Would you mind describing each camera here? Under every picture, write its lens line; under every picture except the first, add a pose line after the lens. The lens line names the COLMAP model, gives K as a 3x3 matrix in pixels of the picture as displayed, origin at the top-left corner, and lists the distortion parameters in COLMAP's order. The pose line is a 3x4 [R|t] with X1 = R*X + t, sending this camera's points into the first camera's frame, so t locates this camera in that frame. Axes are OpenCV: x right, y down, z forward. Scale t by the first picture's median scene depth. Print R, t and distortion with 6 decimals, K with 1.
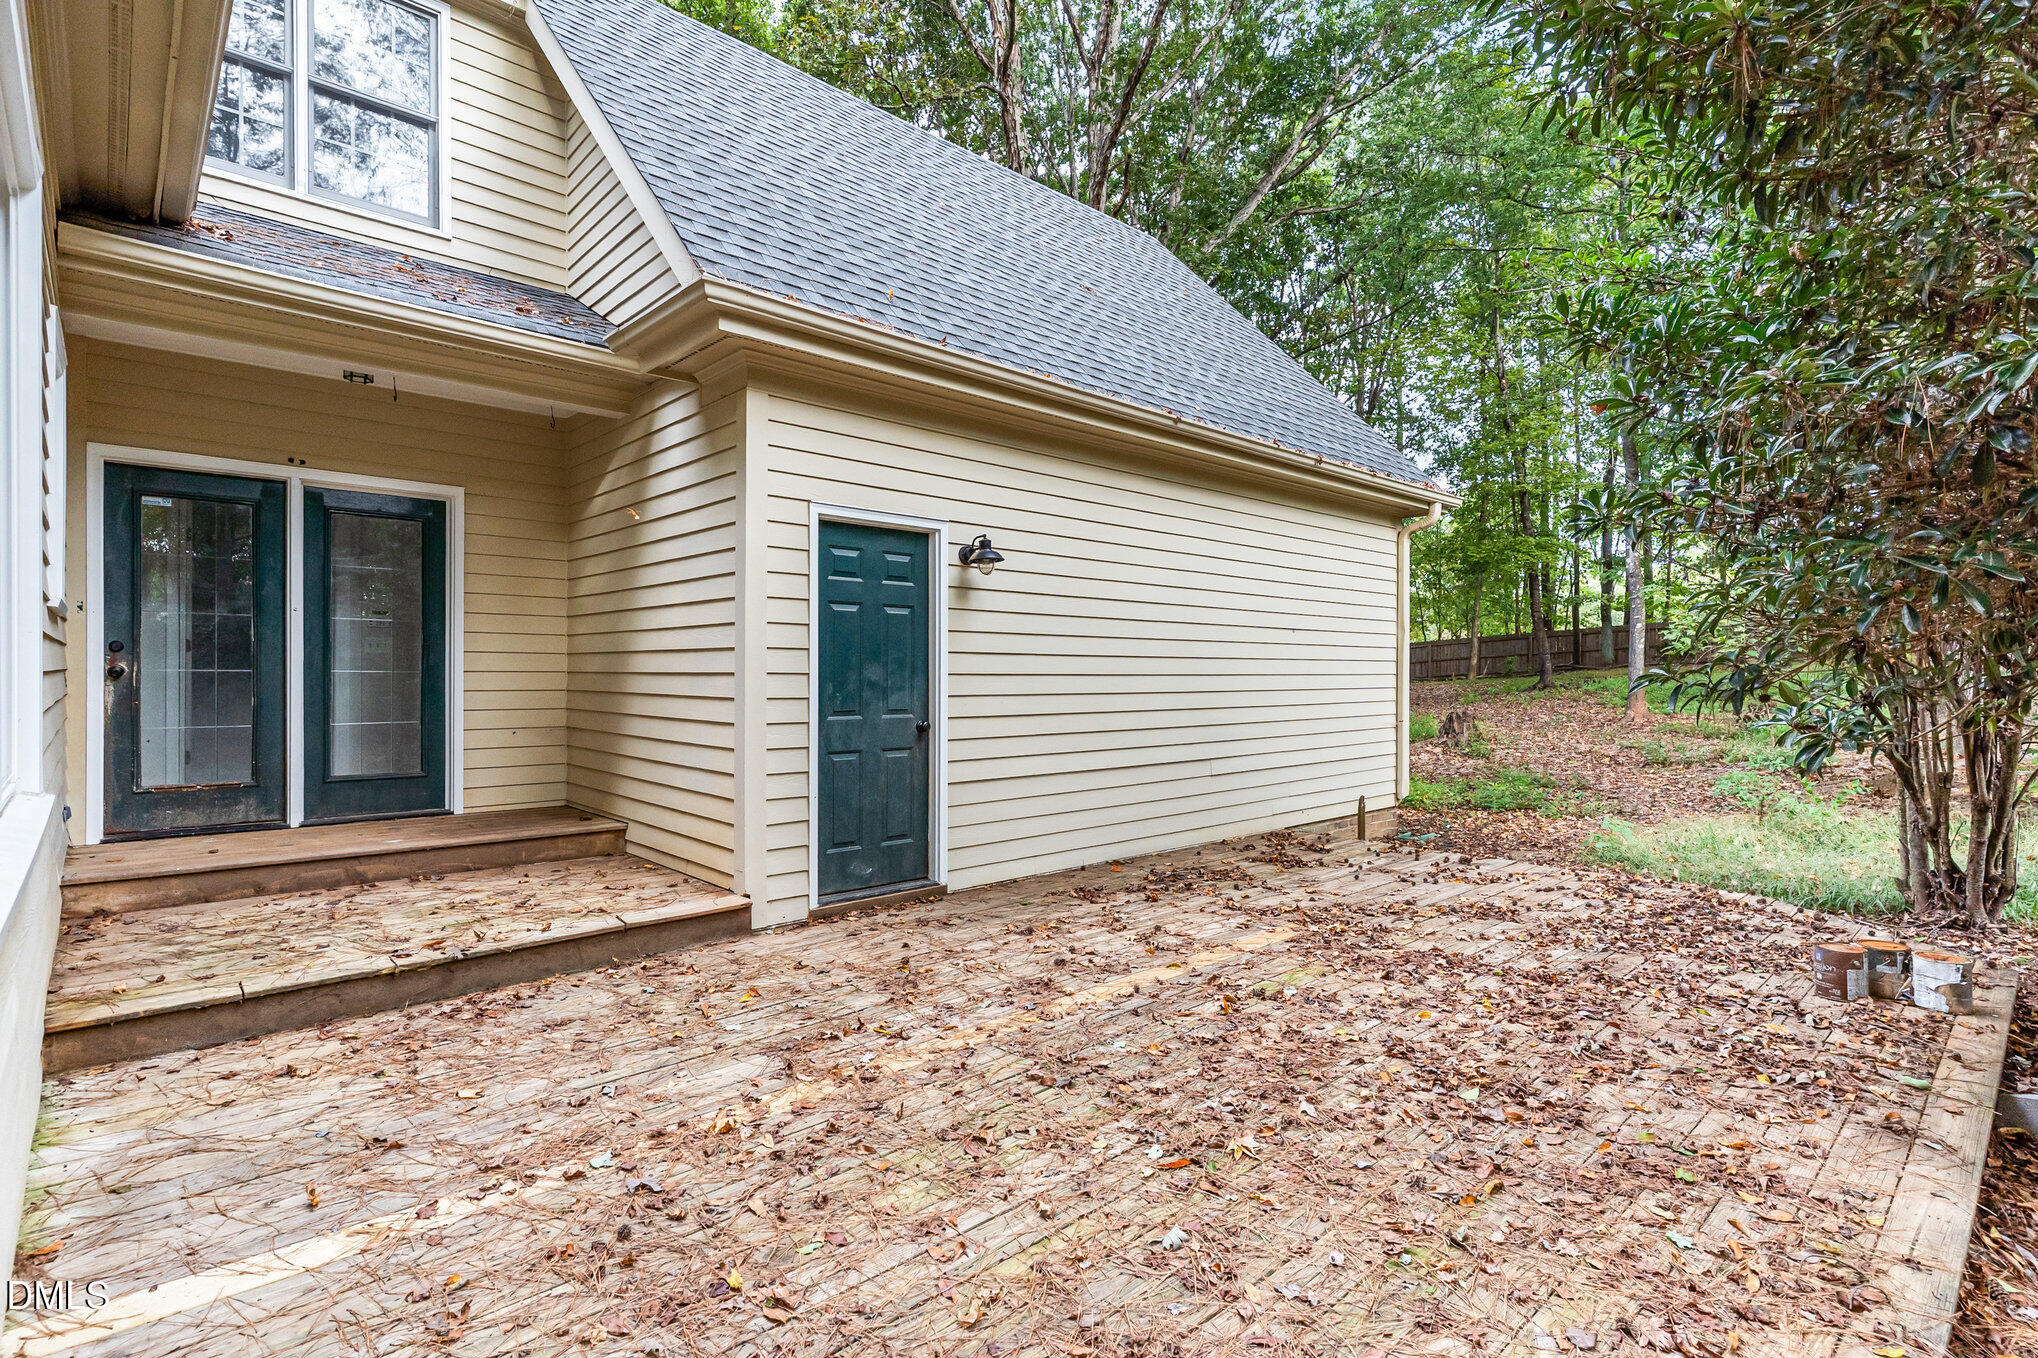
lens RADIAL K [[976.4, 0, 1007.1], [0, 976.4, 684.6], [0, 0, 1]] dist [0.004079, -0.000093]
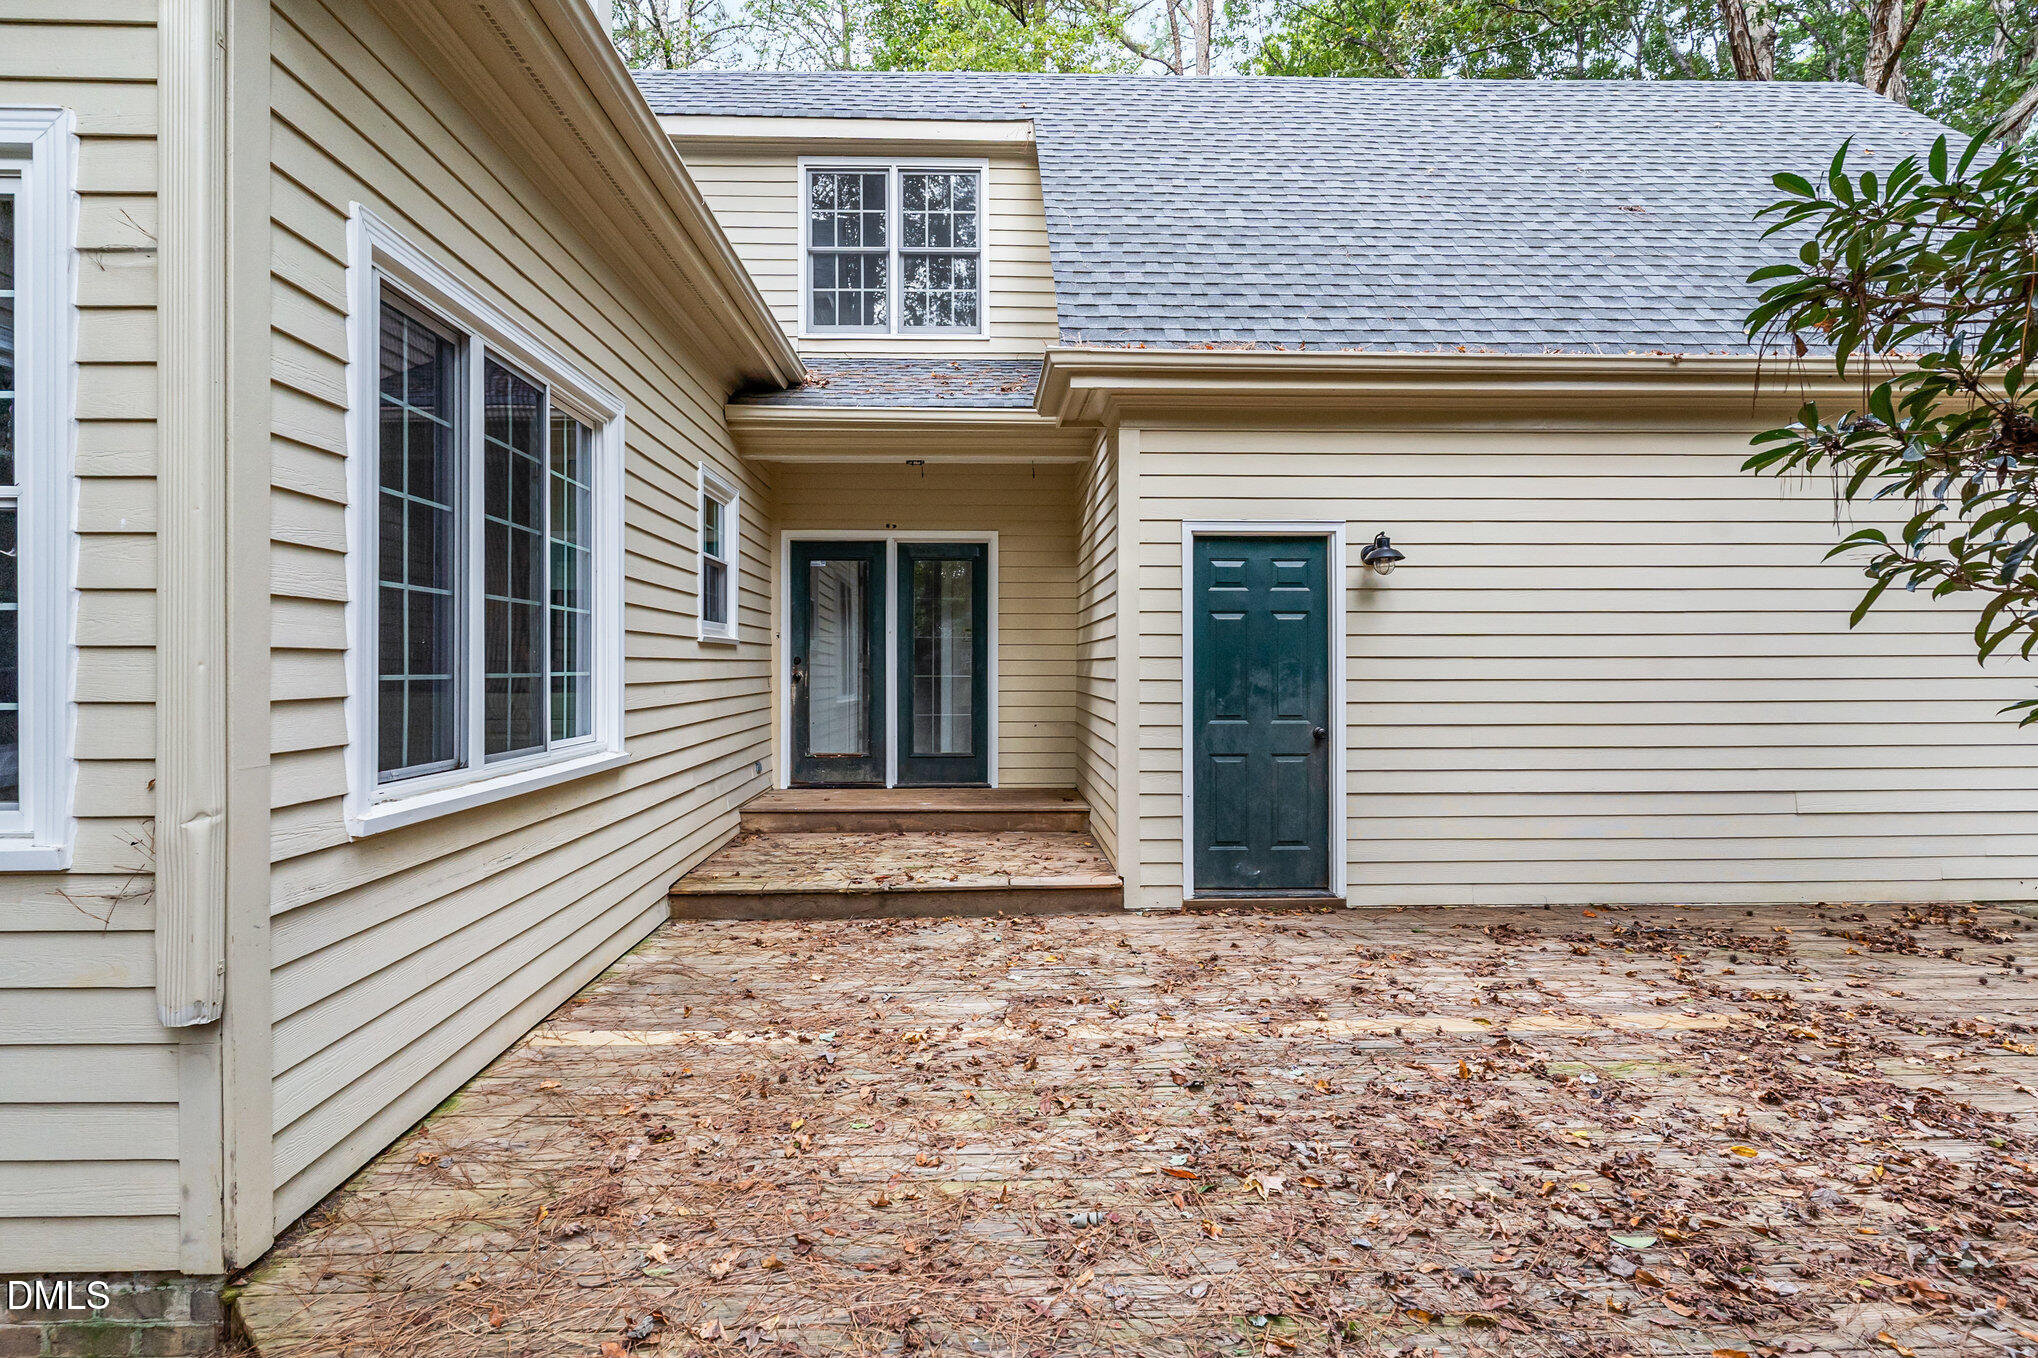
lens RADIAL K [[976.4, 0, 996.5], [0, 976.4, 667.2], [0, 0, 1]] dist [0.004079, -0.000093]
pose [[0.758069, -0.005948, -0.652147, 0.375863], [-0.002650, 0.999922, -0.012199, -0.012719], [0.652169, 0.010976, 0.757994, 0.053250]]
